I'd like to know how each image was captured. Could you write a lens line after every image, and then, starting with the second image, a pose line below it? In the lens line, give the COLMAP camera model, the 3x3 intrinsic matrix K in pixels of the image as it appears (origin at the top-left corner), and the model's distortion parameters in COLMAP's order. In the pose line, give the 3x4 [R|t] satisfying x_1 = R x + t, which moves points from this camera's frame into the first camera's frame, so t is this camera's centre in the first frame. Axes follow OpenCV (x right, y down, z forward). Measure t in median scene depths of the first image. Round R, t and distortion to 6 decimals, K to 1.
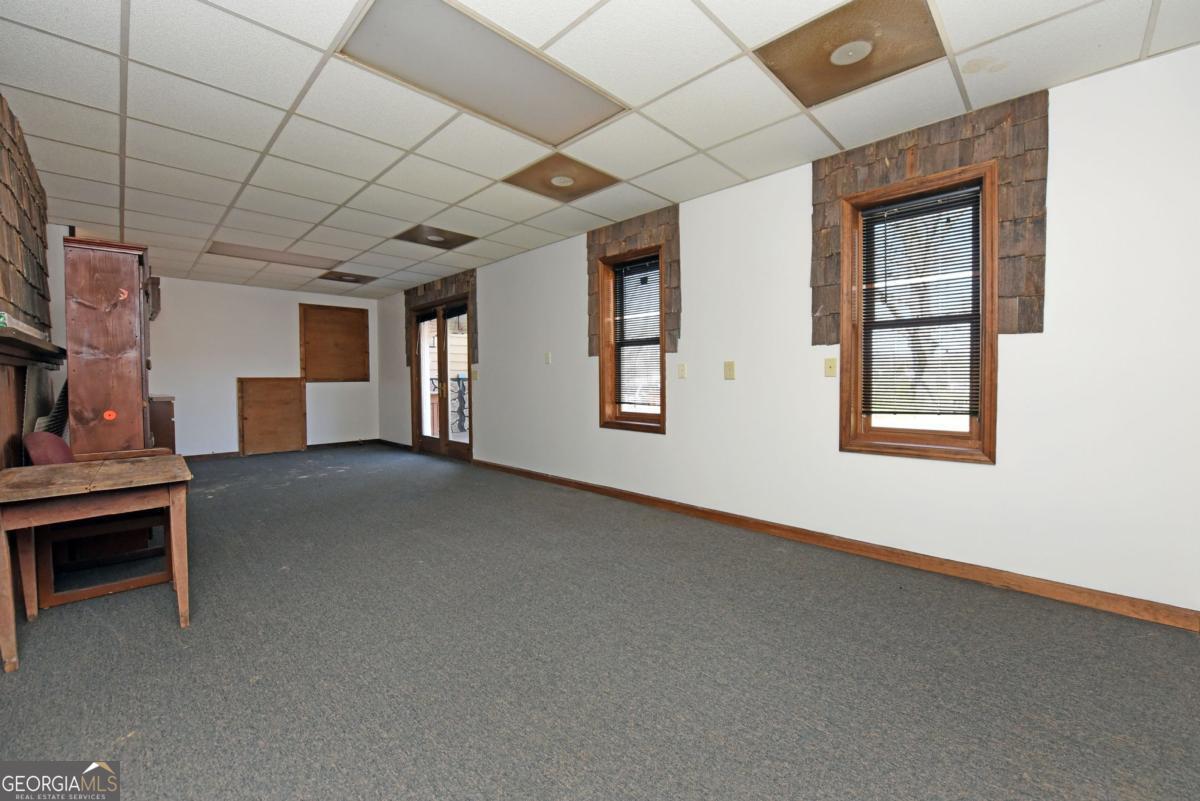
lens RADIAL K [[479.1, 0, 602.3], [0, 479.1, 394.8], [0, 0, 1]] dist [-0.003780, -0.000188]
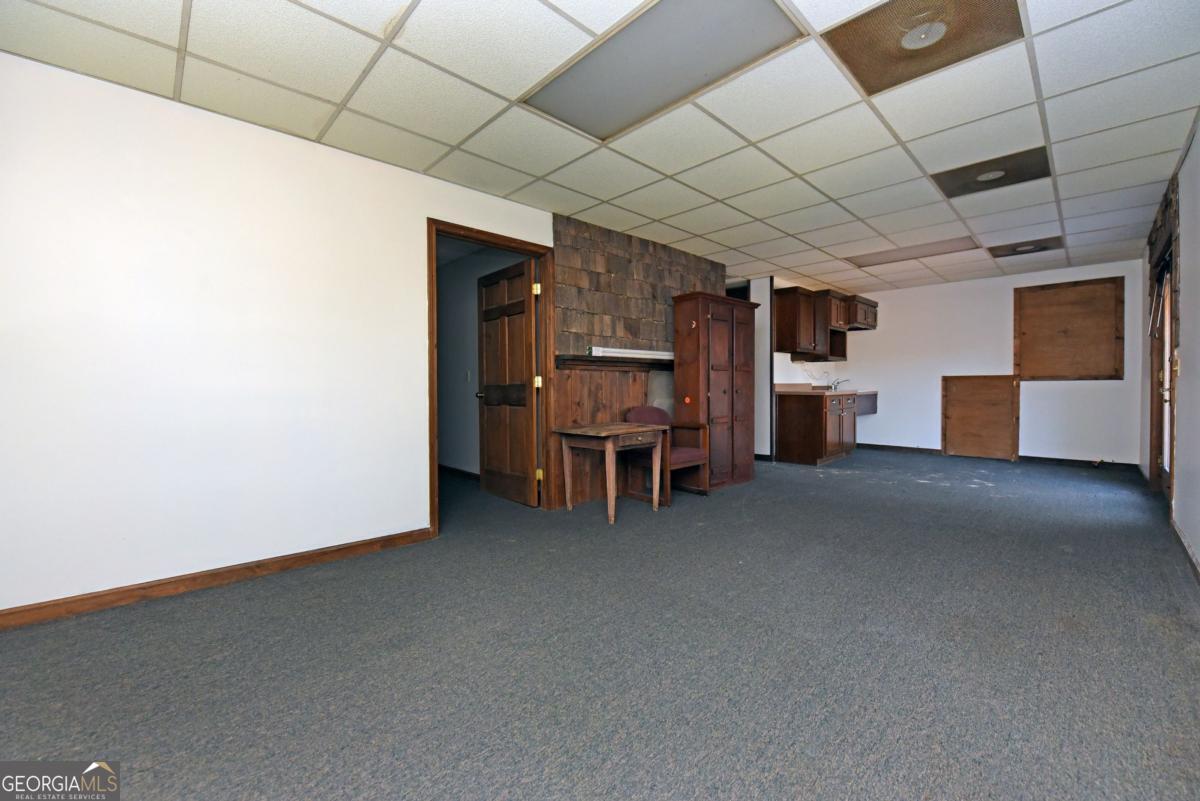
lens RADIAL K [[479.1, 0, 602.9], [0, 479.1, 392.2], [0, 0, 1]] dist [-0.003780, -0.000188]
pose [[-0.026095, 0.026755, -0.999301, 0.255798], [-0.030640, 0.999151, 0.027551, -0.007735], [0.999190, 0.031337, -0.025253, 0.312832]]
